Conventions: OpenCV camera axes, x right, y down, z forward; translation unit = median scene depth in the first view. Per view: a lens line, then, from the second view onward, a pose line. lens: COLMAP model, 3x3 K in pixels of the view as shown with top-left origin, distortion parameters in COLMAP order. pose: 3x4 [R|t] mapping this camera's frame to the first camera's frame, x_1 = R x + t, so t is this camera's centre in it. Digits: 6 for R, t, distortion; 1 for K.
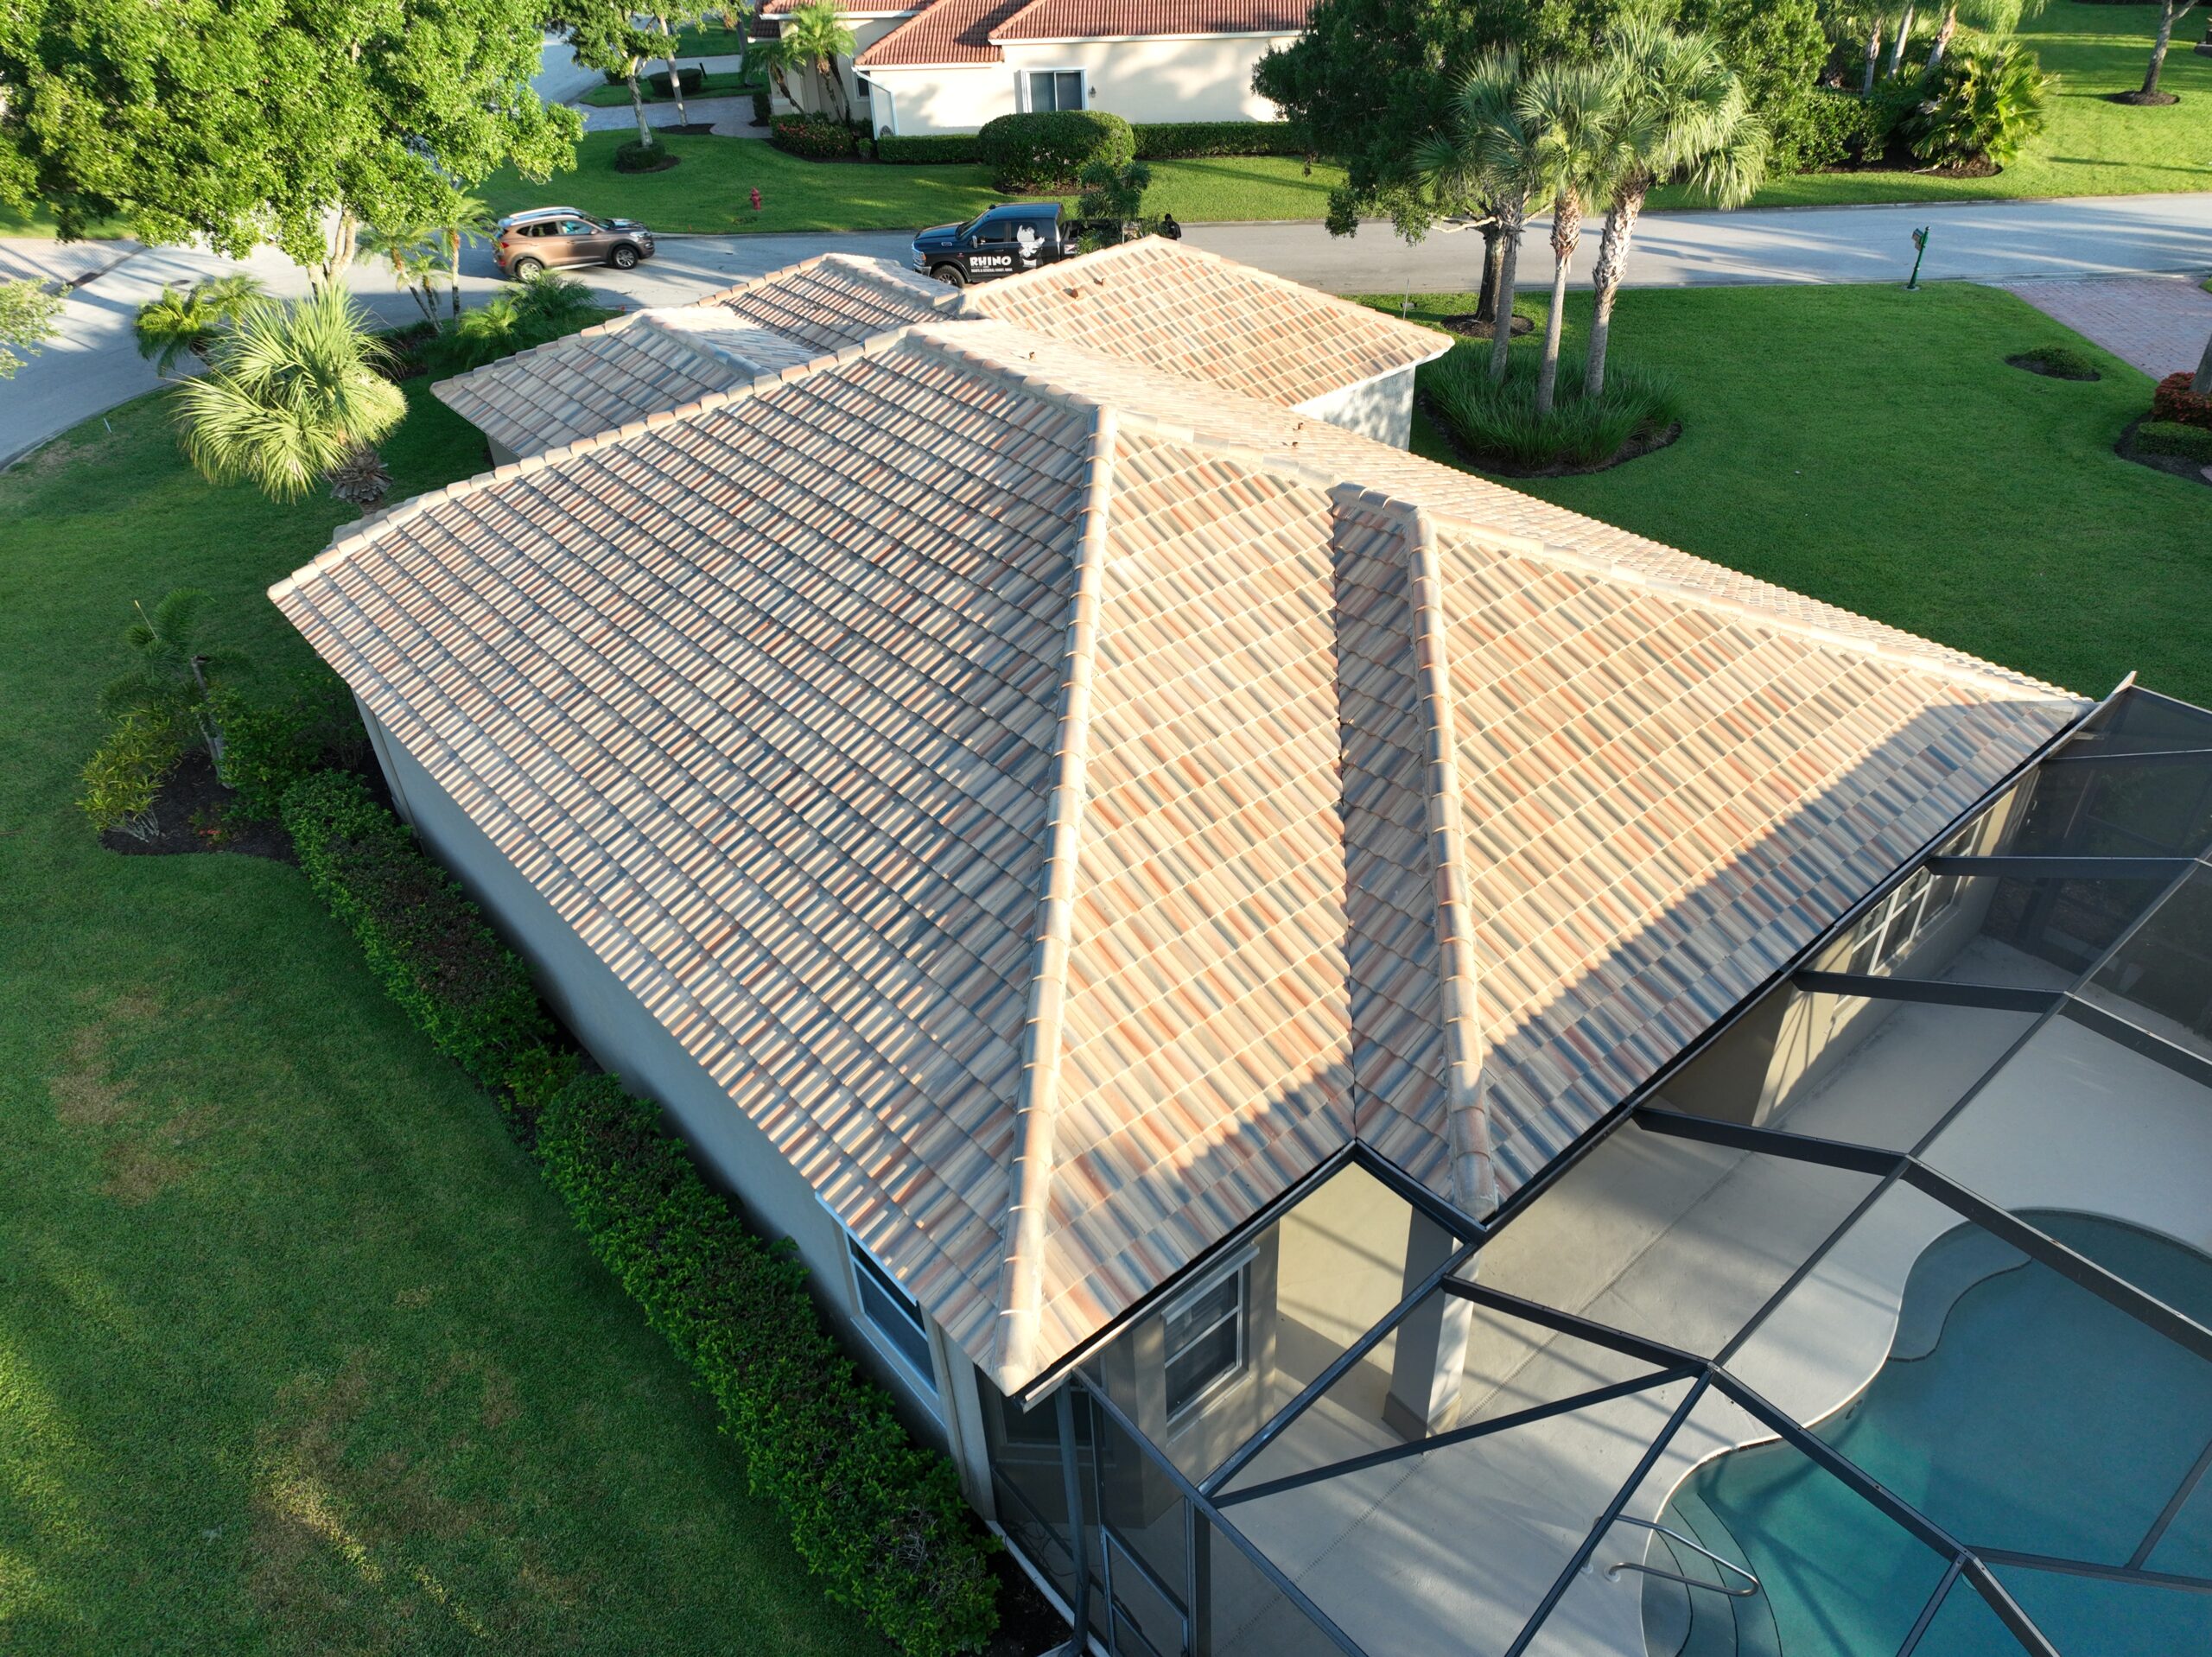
lens RADIAL K [[1519.4, 0, 1106.0], [0, 1519.4, 828.5], [0, 0, 1]] dist [-0.001251, 0.000853]
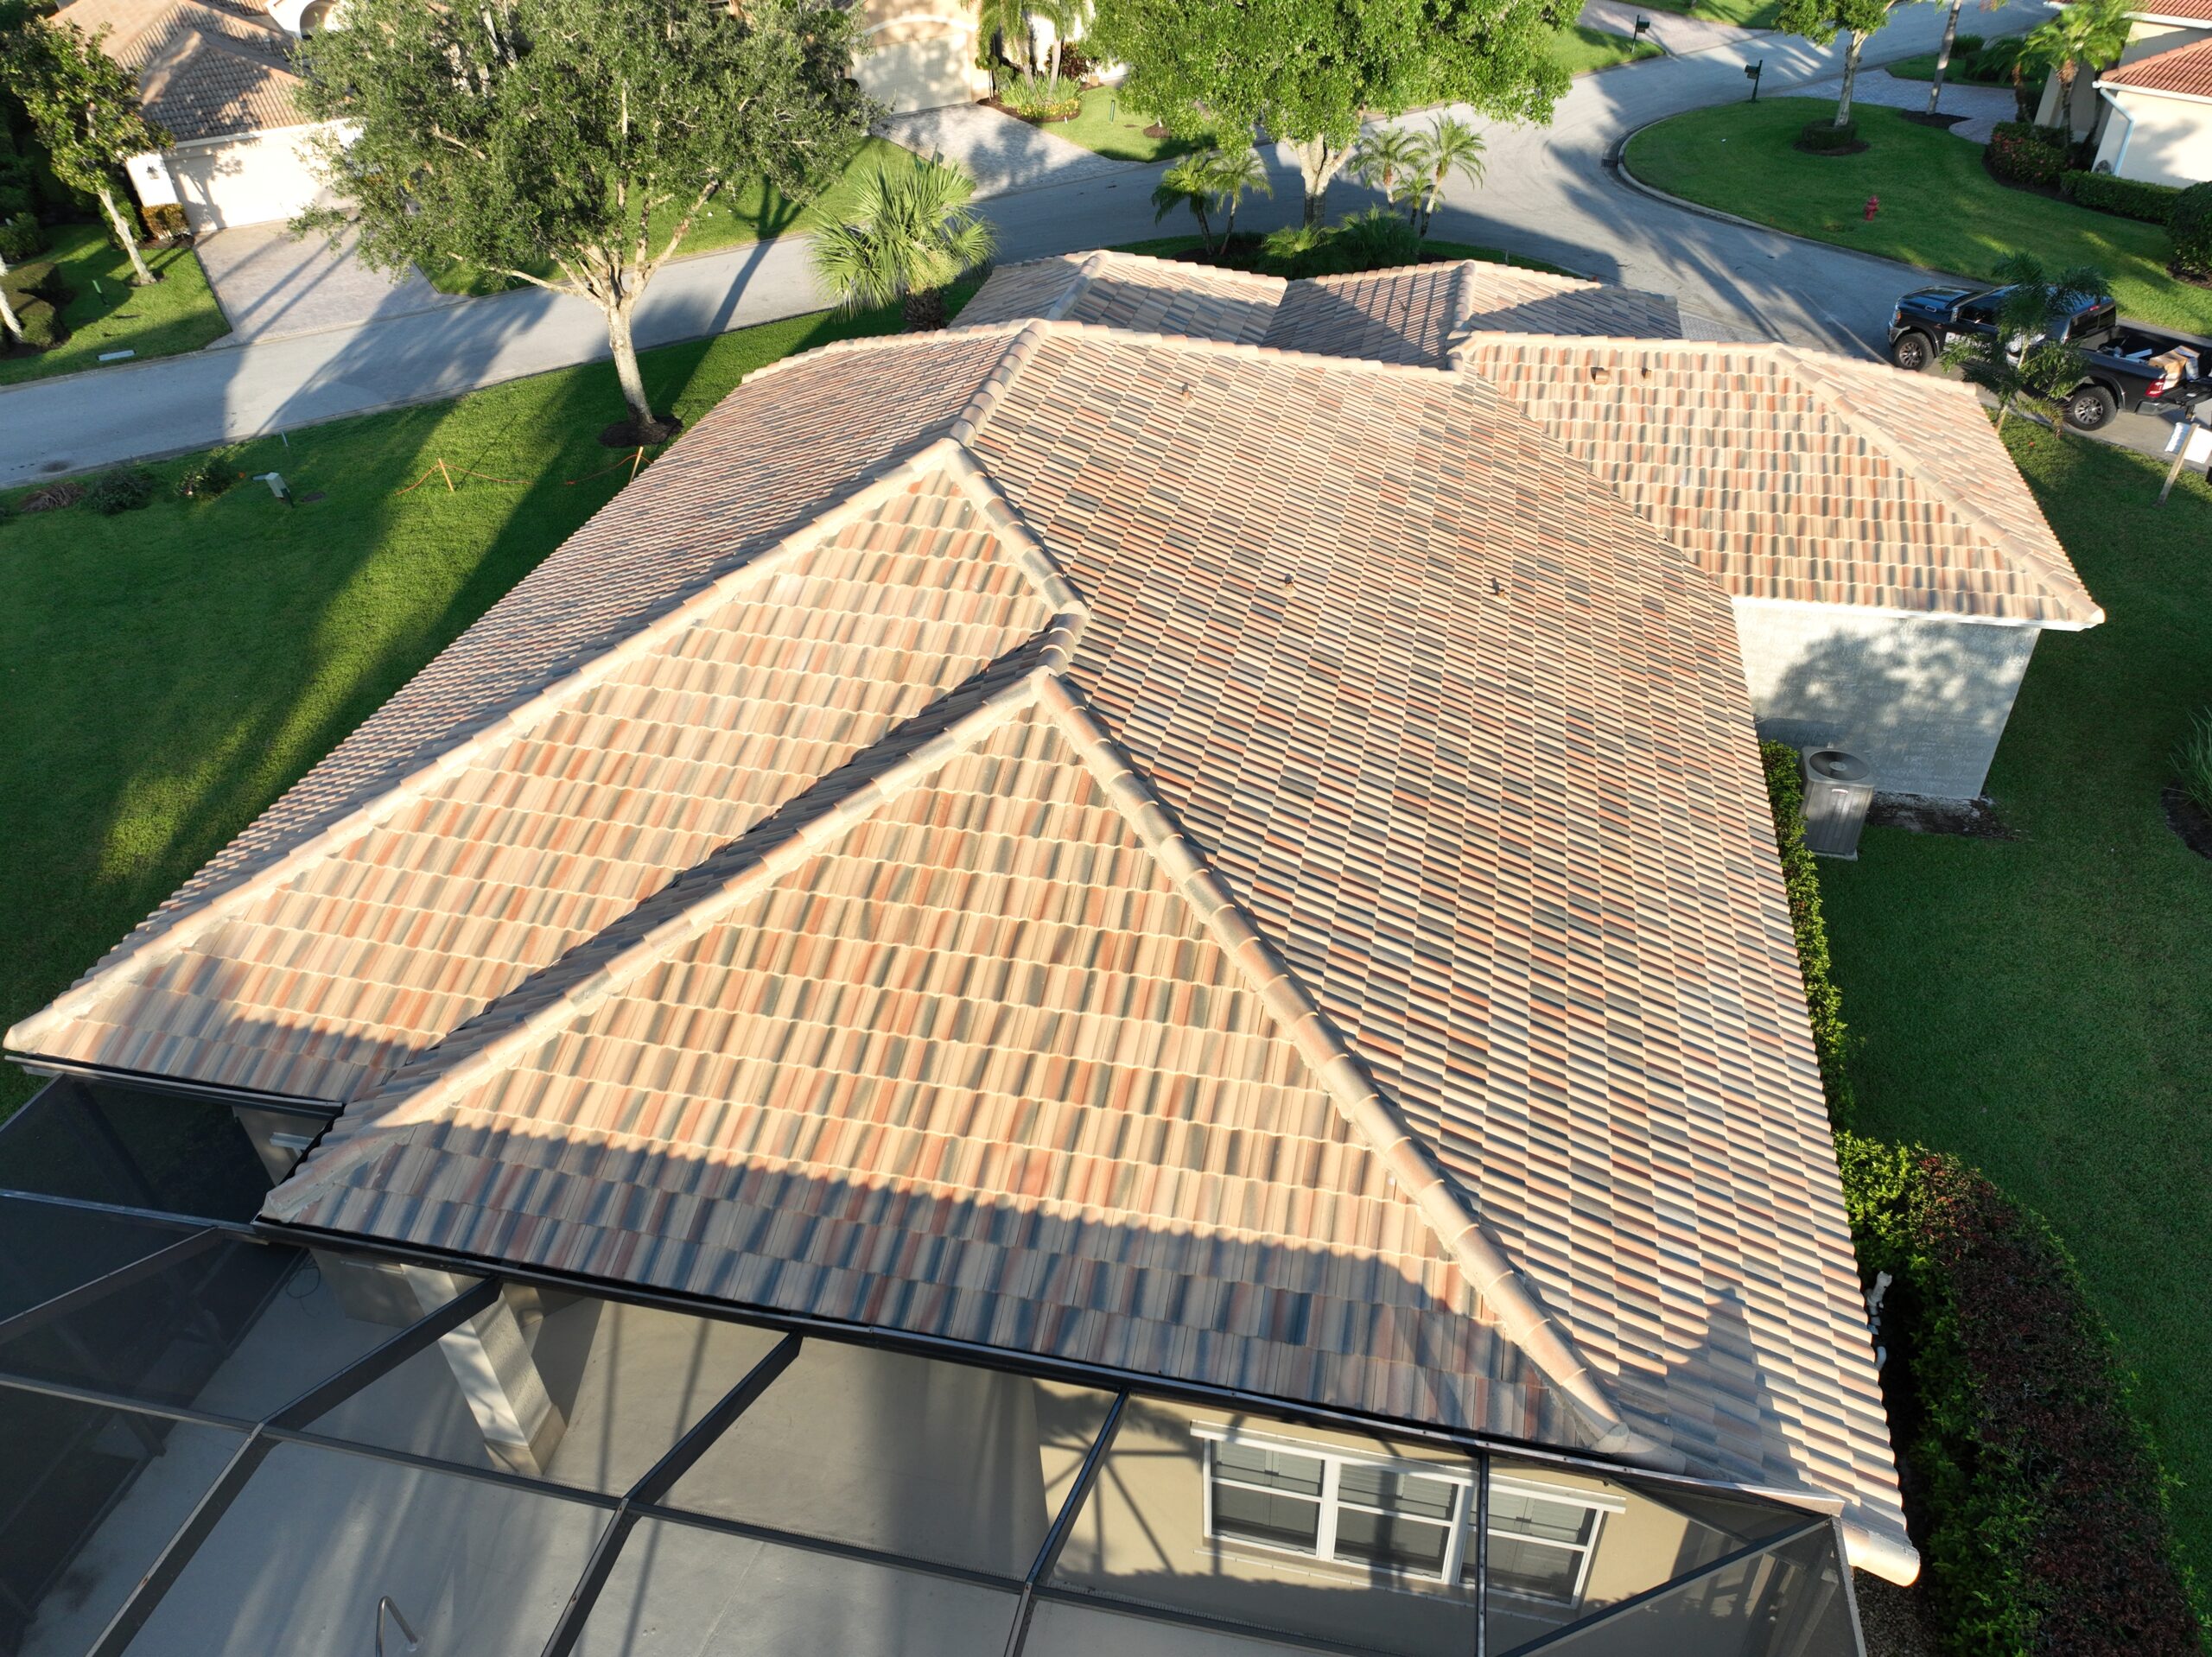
lens RADIAL K [[1540.6, 0, 1106.0], [0, 1540.6, 828.5], [0, 0, 1]] dist [0.001315, 0.004630]
pose [[0.597042, 0.488974, -0.635960, 0.473369], [-0.466438, 0.856577, 0.220708, -0.196181], [0.652669, 0.164864, 0.739488, 0.232393]]
